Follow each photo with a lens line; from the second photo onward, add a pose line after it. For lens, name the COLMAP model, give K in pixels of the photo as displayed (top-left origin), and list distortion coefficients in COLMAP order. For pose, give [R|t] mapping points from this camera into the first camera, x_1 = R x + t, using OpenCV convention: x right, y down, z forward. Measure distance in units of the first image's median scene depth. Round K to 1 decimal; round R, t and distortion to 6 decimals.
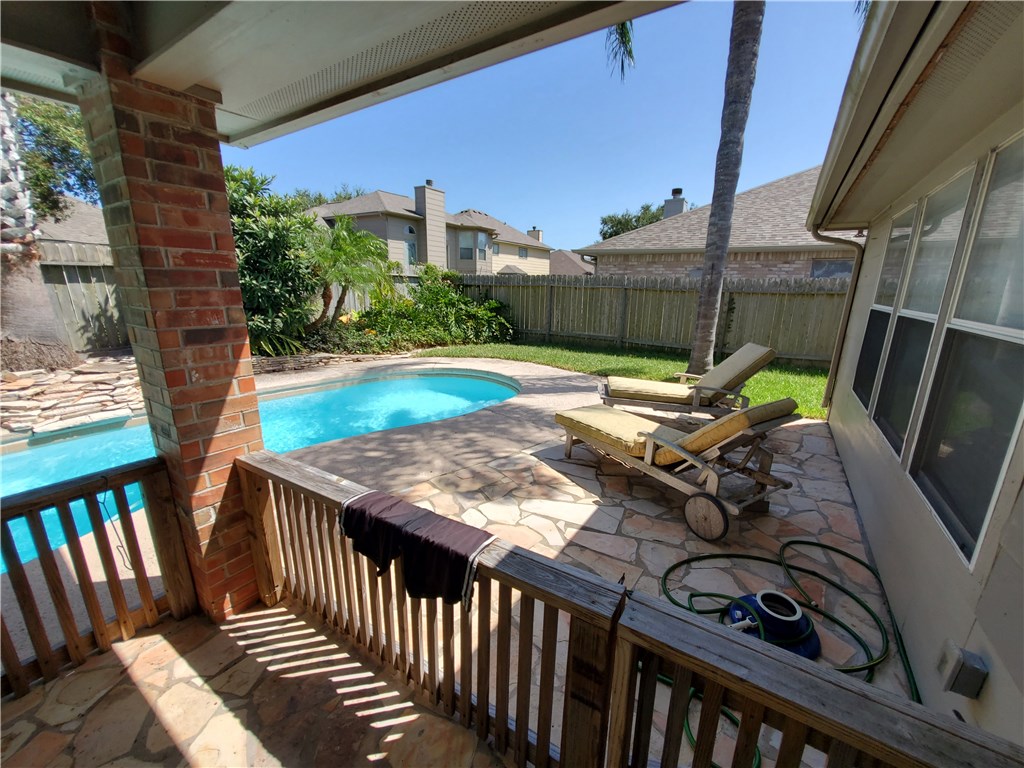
lens RADIAL K [[409.7, 0, 512.0], [0, 409.7, 384.0], [0, 0, 1]] dist [0.000111, -0.003623]
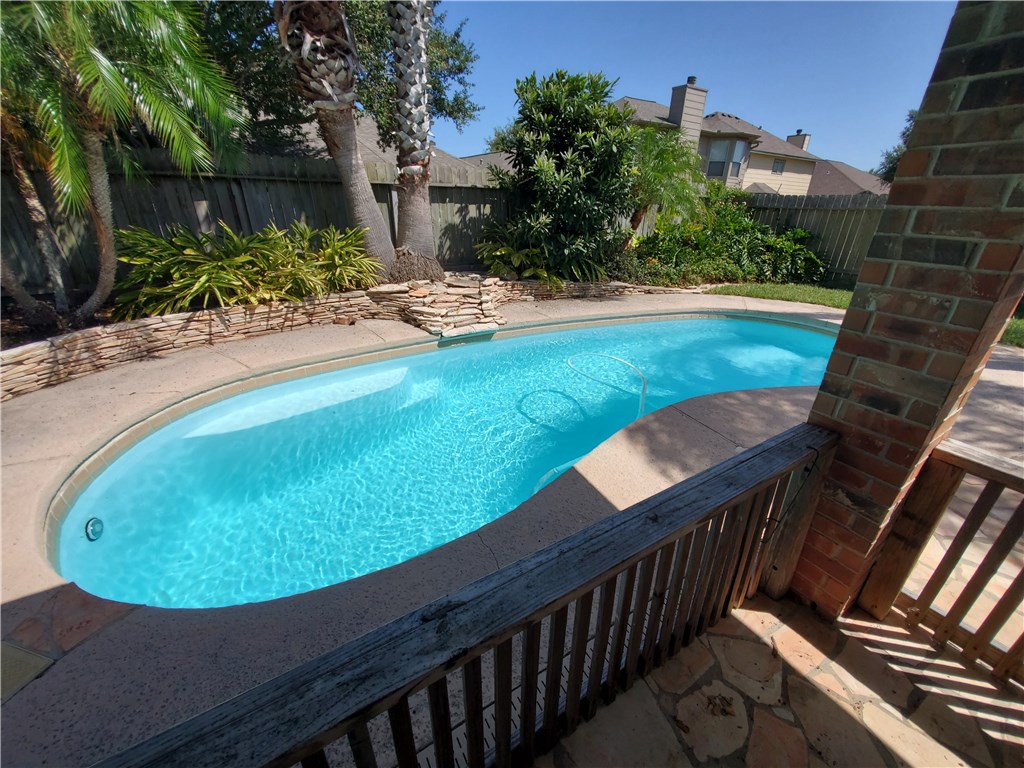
lens RADIAL K [[409.7, 0, 512.0], [0, 409.7, 384.0], [0, 0, 1]] dist [0.000111, -0.003623]
pose [[0.896881, 0.180955, -0.403558, -0.206636], [-0.109950, 0.975048, 0.192855, 0.000912], [0.428386, -0.128596, 0.894398, 0.001921]]
